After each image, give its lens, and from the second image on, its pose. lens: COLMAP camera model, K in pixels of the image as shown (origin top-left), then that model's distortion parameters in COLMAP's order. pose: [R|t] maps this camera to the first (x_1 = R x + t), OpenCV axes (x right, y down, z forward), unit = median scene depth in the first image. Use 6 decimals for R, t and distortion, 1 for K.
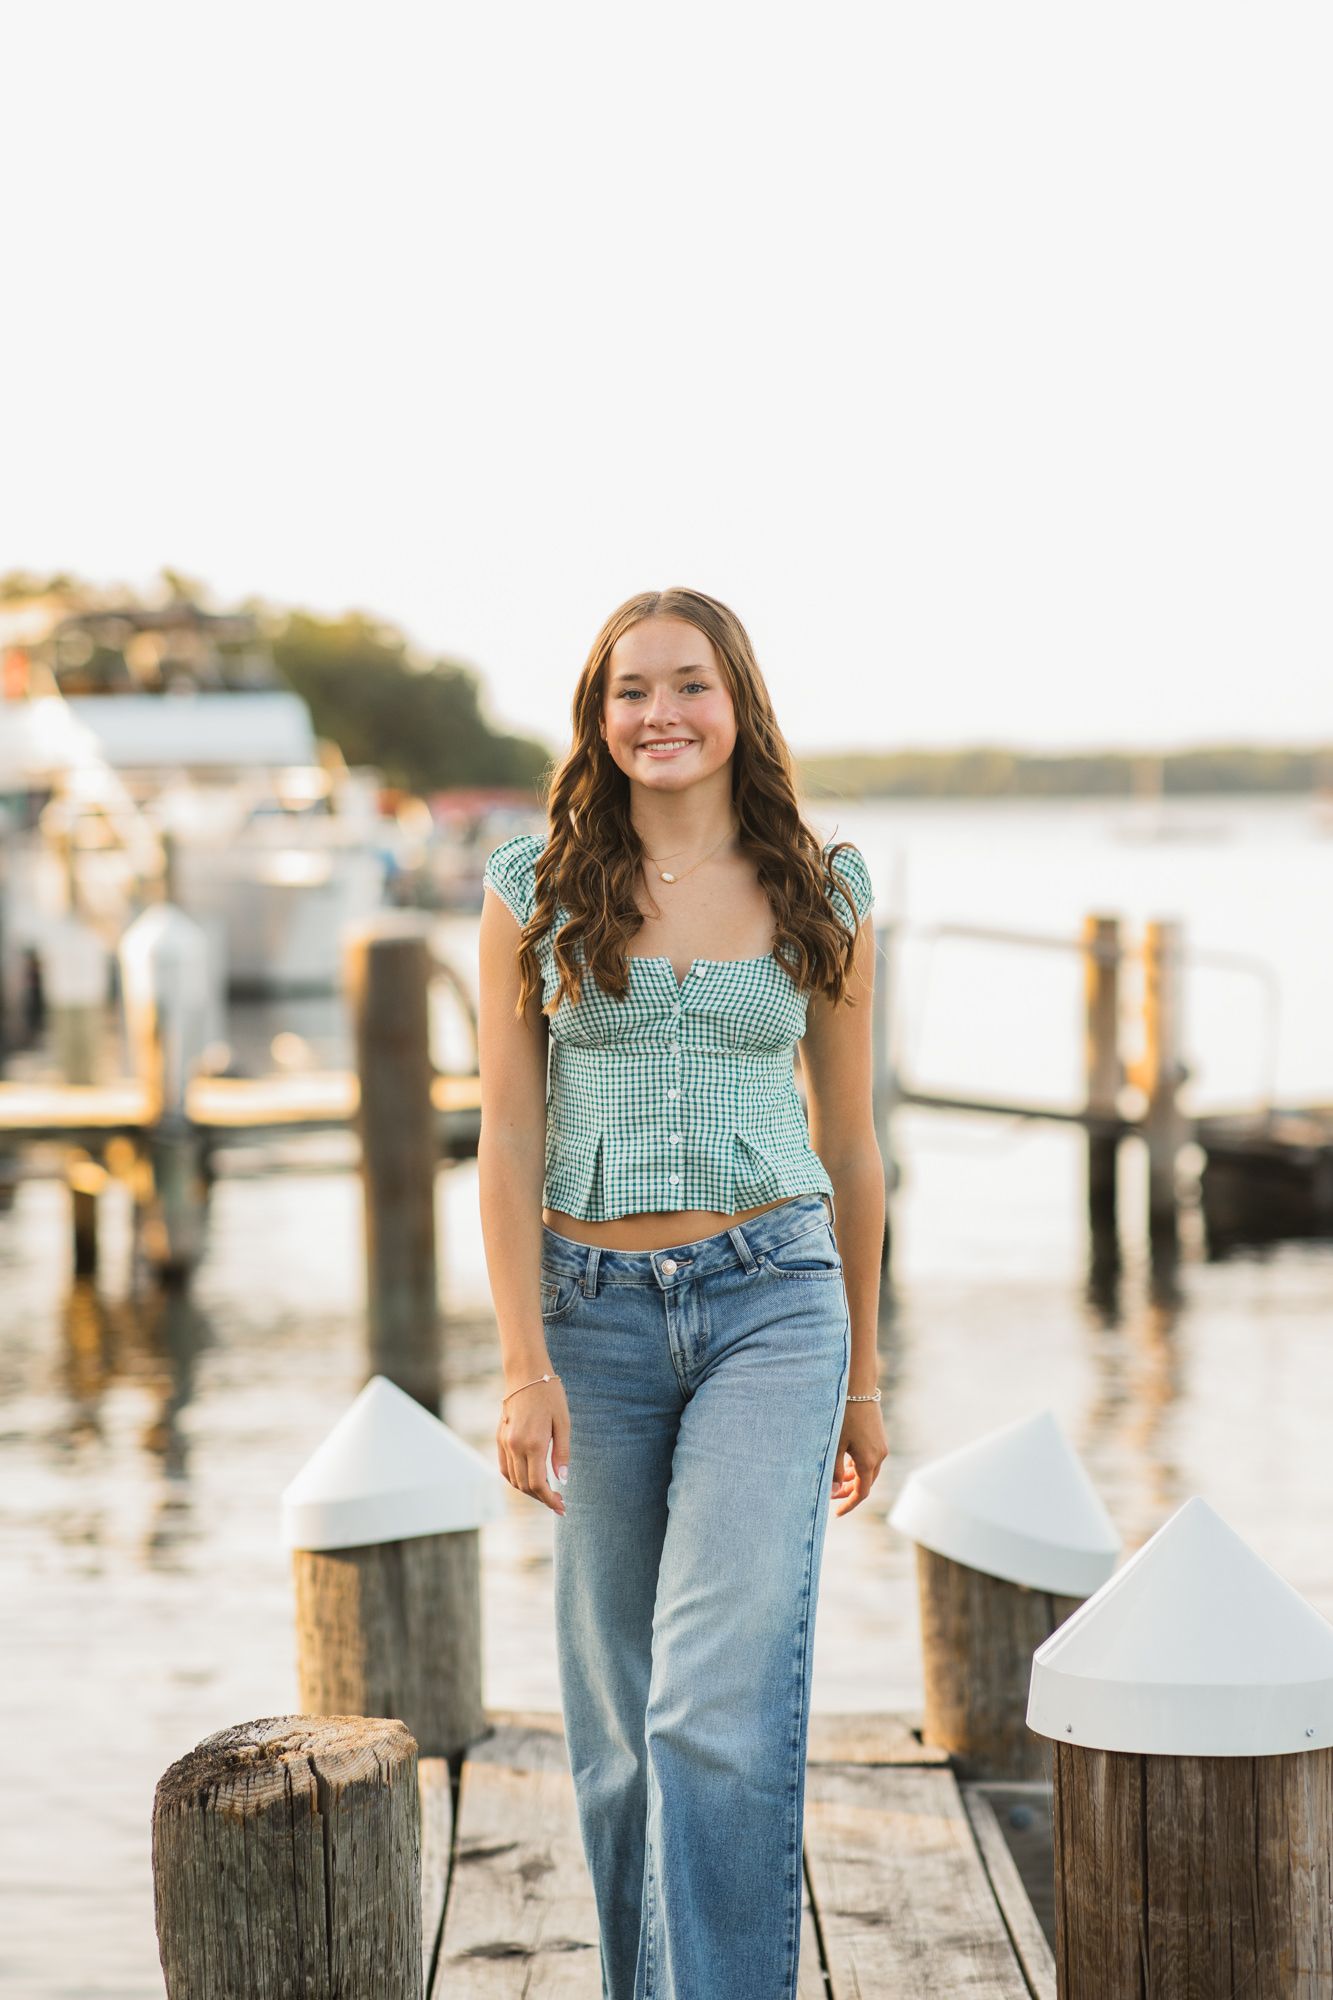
lens RADIAL K [[6802.2, 0, 666.5], [0, 6802.2, 1000.0], [0, 0, 1]] dist [0.017599, -1.676127]
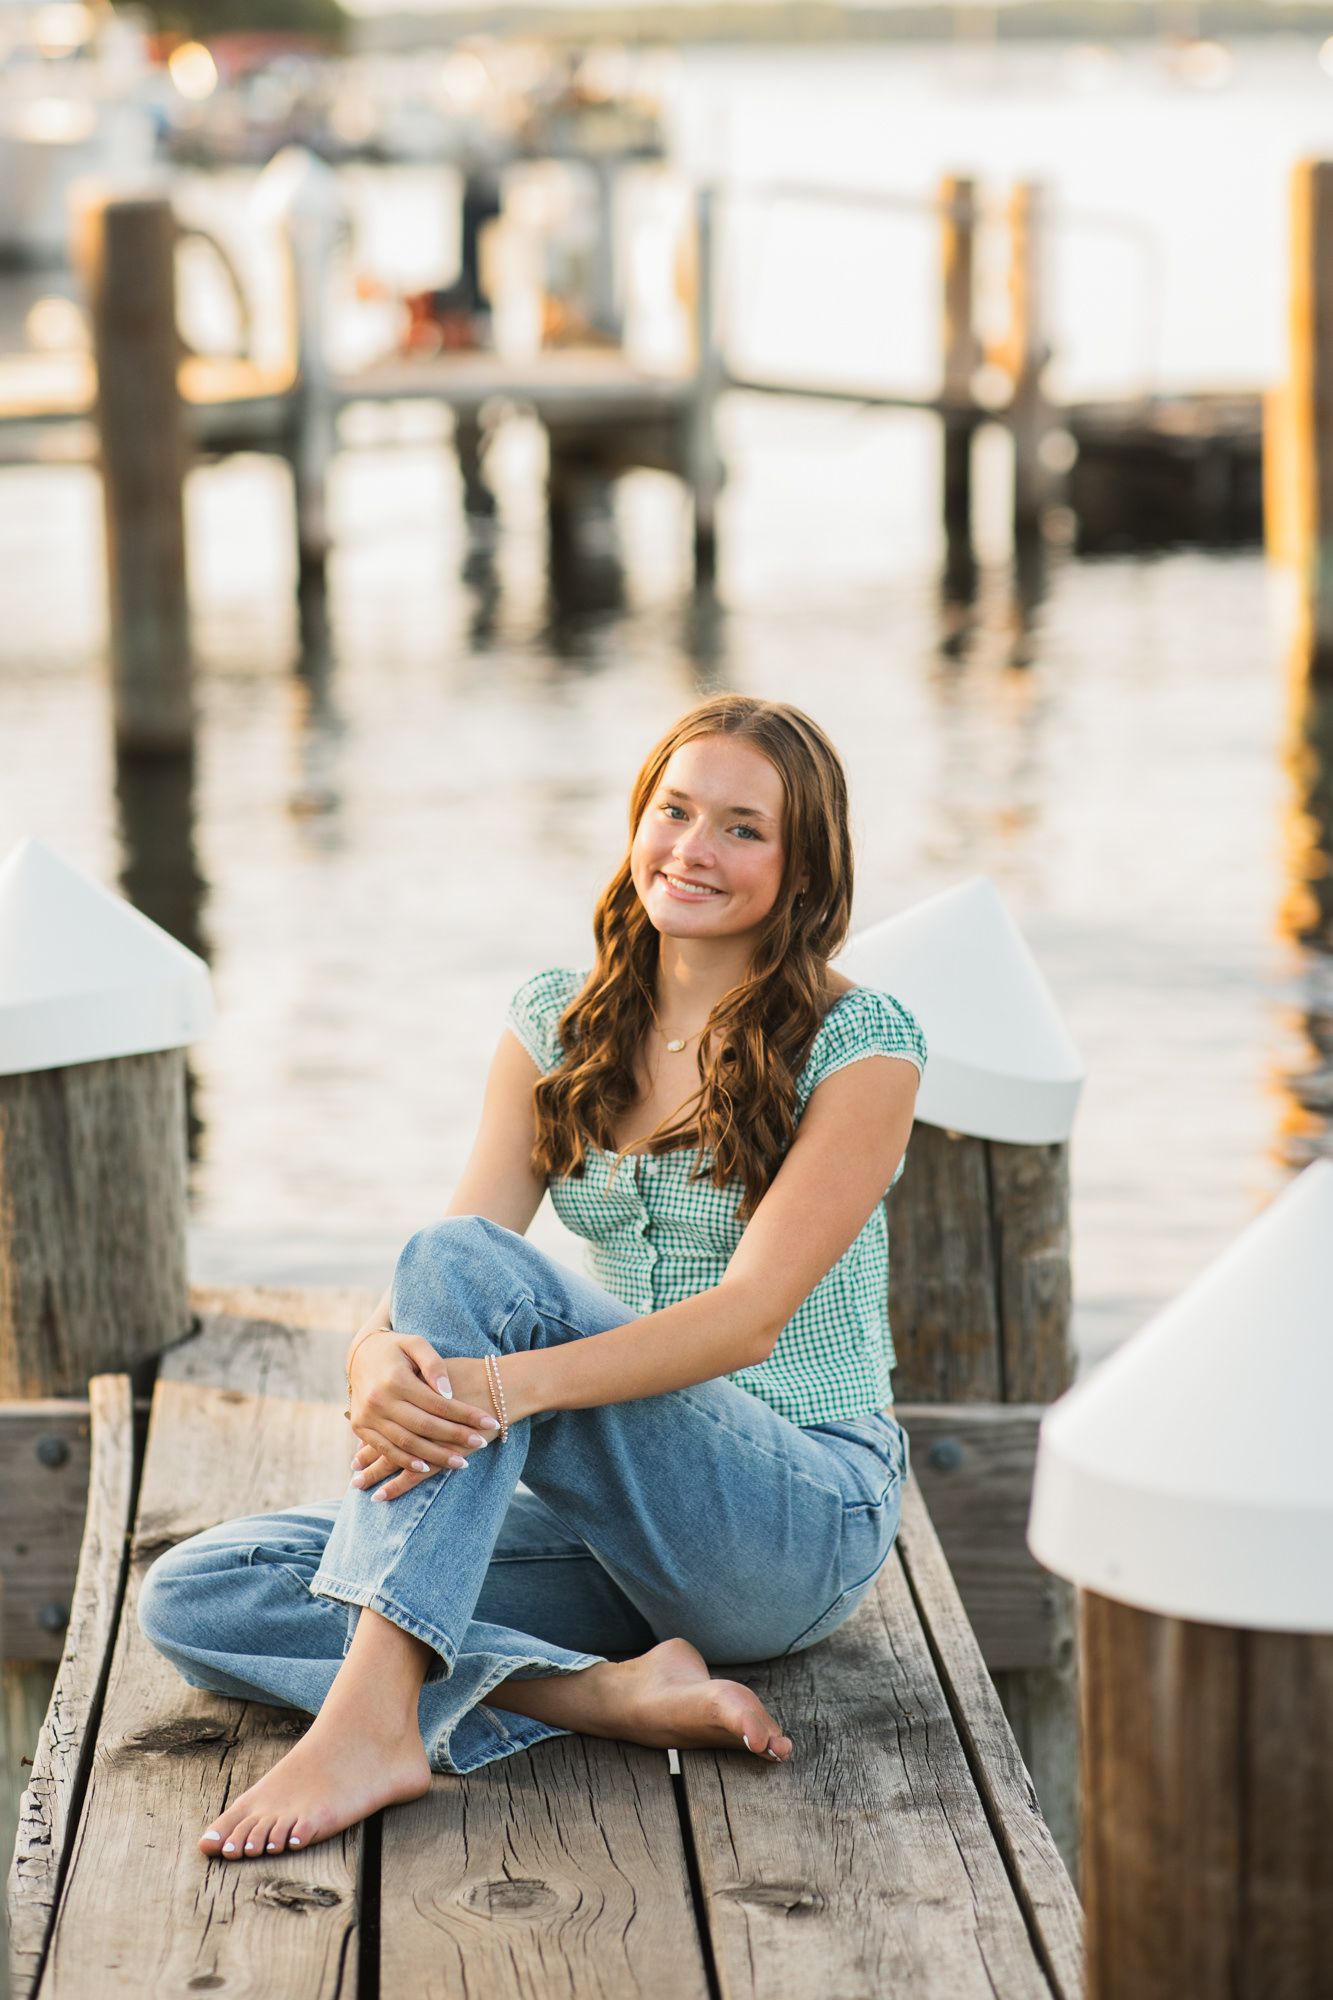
lens RADIAL K [[6802.2, 0, 666.5], [0, 6802.2, 1000.0], [0, 0, 1]] dist [0.017599, -1.676127]
pose [[0.999587, -0.004476, 0.028388, 0.003309], [0.001378, 0.994124, 0.108236, -0.003172], [-0.028706, -0.108152, 0.993720, 0.301444]]
